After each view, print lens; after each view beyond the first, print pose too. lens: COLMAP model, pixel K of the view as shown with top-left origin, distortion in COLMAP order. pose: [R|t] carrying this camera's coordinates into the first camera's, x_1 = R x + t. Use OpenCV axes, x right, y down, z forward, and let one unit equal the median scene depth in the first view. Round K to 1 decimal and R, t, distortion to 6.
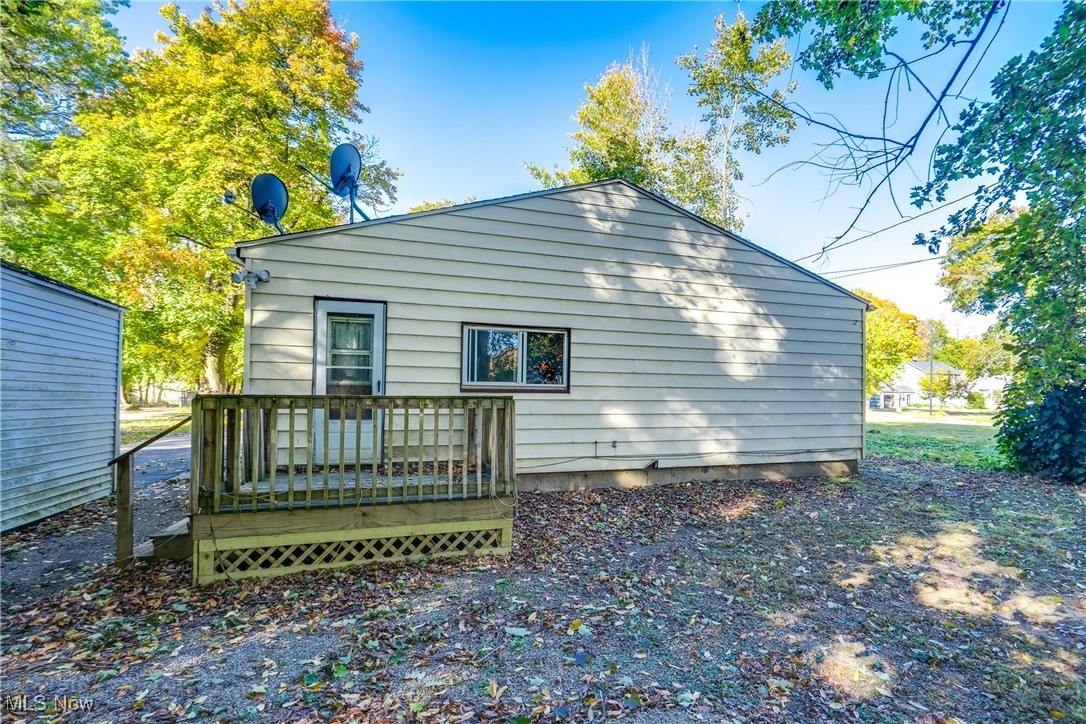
lens RADIAL K [[498.8, 0, 542.7], [0, 498.8, 365.7], [0, 0, 1]] dist [-0.008831, 0.003215]
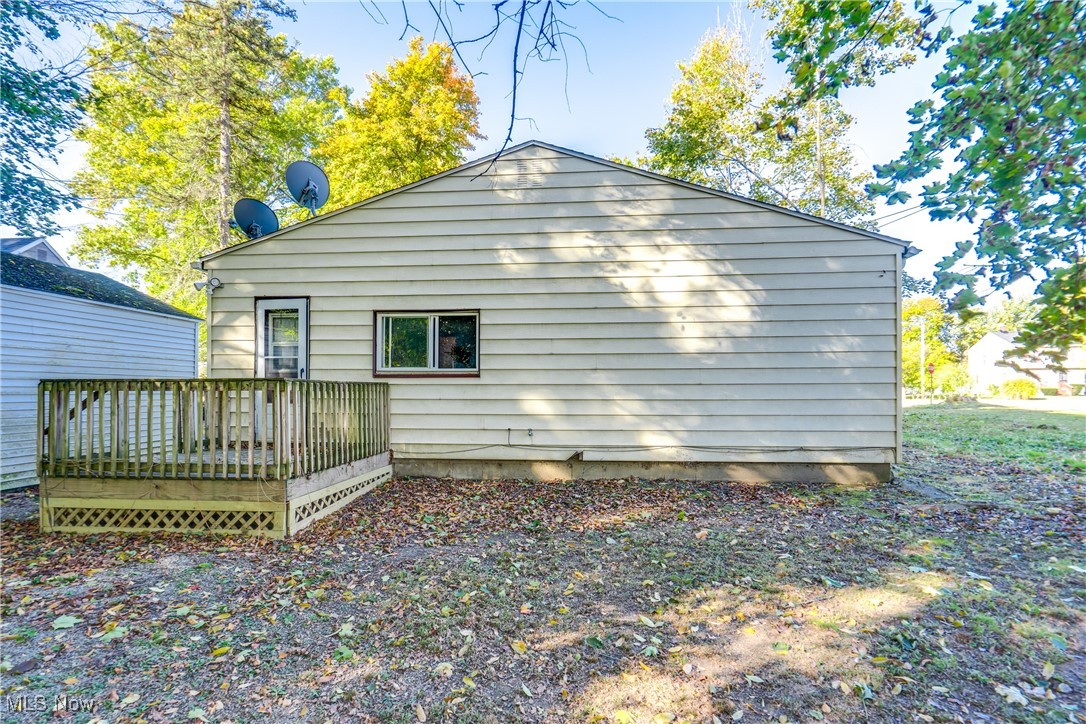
lens RADIAL K [[453.8, 0, 542.8], [0, 453.8, 364.4], [0, 0, 1]] dist [-0.004791, -0.000230]
pose [[0.924888, -0.028251, -0.379189, 0.494319], [0.031670, 0.999495, 0.002782, 0.031748], [0.378918, -0.014582, 0.925315, 0.242950]]
